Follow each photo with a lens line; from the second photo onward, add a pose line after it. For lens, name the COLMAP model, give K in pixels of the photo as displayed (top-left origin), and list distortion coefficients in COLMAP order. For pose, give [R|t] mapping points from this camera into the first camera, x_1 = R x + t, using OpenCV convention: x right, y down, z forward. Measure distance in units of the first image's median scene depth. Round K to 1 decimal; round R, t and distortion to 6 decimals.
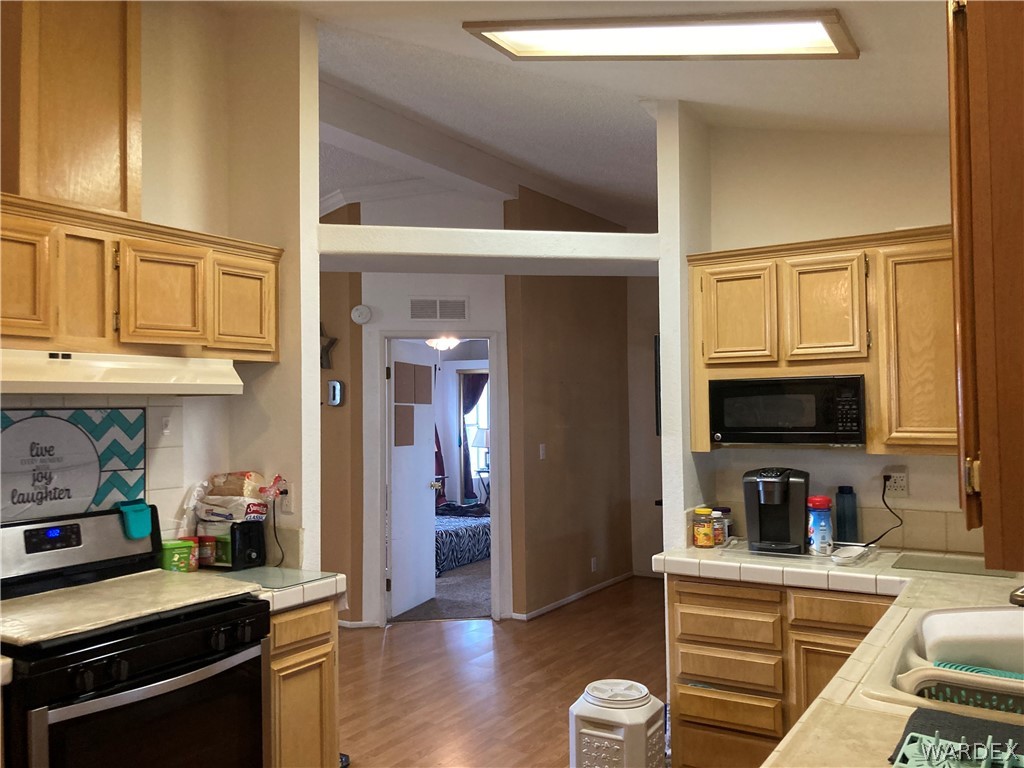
lens RADIAL K [[818.4, 0, 517.8], [0, 818.4, 381.9], [0, 0, 1]] dist [-0.032385, -0.010388]
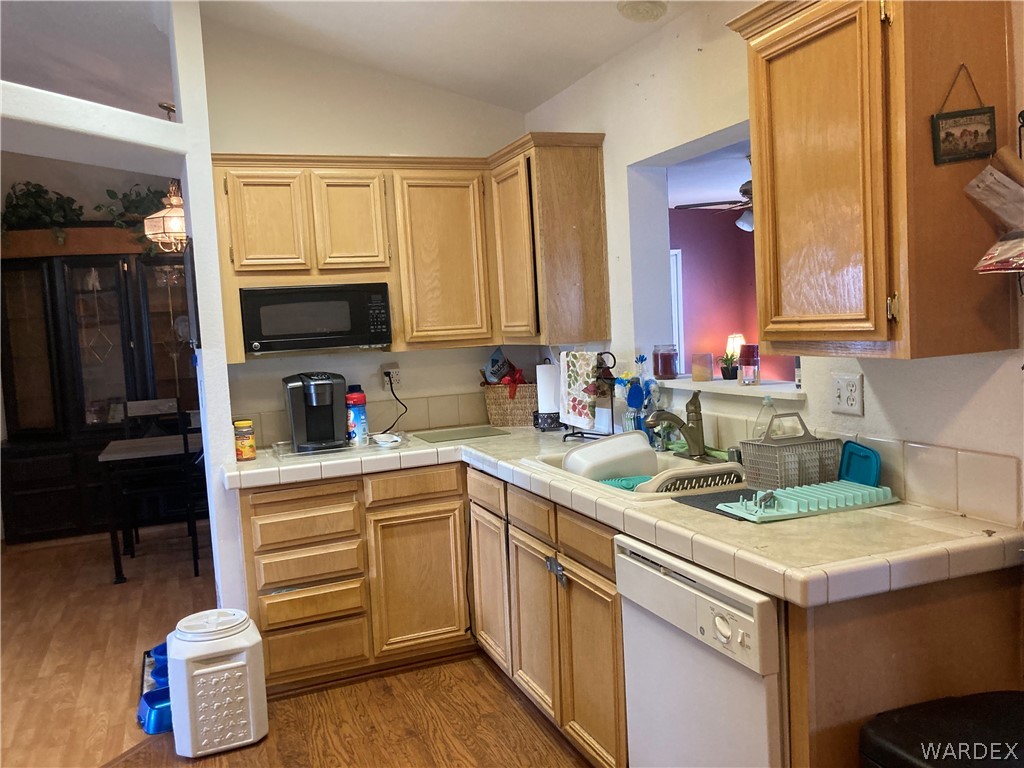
lens RADIAL K [[818.4, 0, 516.8], [0, 818.4, 388.8], [0, 0, 1]] dist [-0.032385, -0.010388]
pose [[0.558229, -0.089564, 0.824839, -0.425894], [0.016346, 0.995151, 0.096995, 0.030928], [-0.829526, -0.040663, 0.556986, 0.207581]]
